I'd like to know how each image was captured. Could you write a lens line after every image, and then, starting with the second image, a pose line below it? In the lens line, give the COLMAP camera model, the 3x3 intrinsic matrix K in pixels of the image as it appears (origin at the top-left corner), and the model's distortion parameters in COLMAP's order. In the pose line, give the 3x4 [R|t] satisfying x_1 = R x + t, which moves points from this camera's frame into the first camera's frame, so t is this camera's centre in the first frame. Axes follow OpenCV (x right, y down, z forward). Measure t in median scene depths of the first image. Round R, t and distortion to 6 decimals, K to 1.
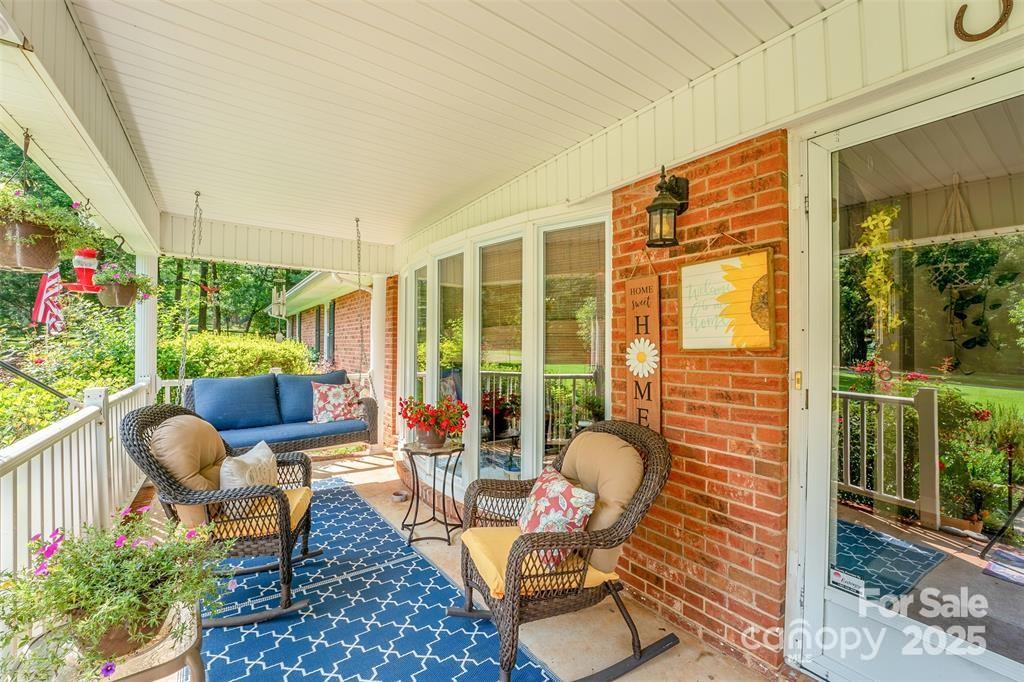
lens RADIAL K [[414.1, 0, 512.0], [0, 414.1, 341.0], [0, 0, 1]] dist [-0.039513, 0.007038]
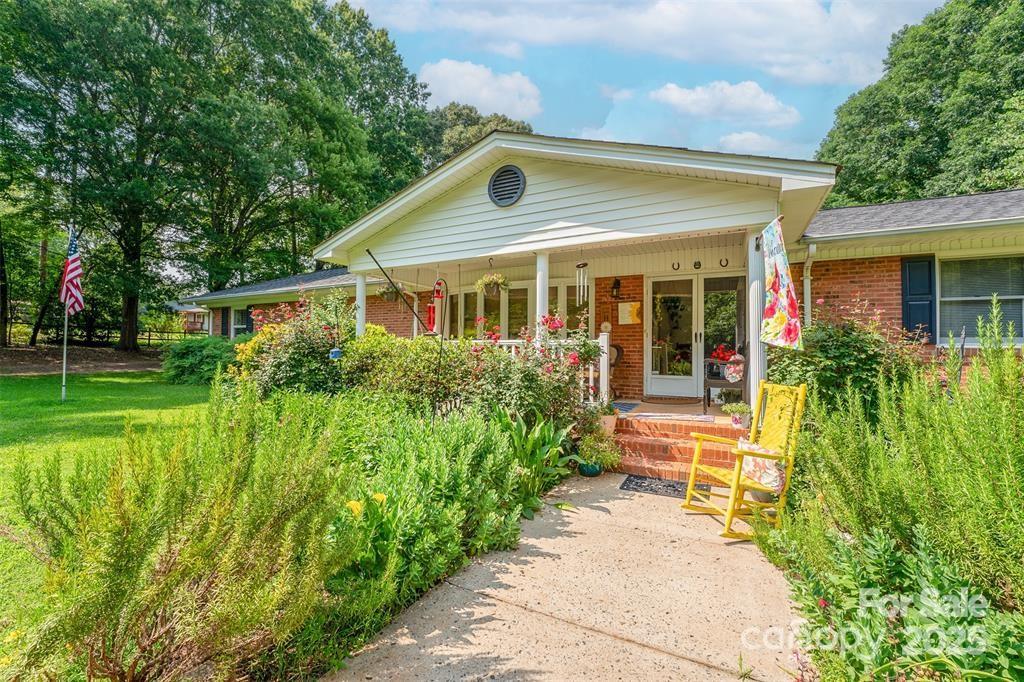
lens RADIAL K [[414.1, 0, 512.0], [0, 414.1, 341.0], [0, 0, 1]] dist [-0.039513, 0.007038]
pose [[0.890251, 0.011698, 0.455320, -2.192522], [-0.008245, 0.999920, -0.009568, 0.215661], [-0.455396, 0.004764, 0.890276, -1.954873]]
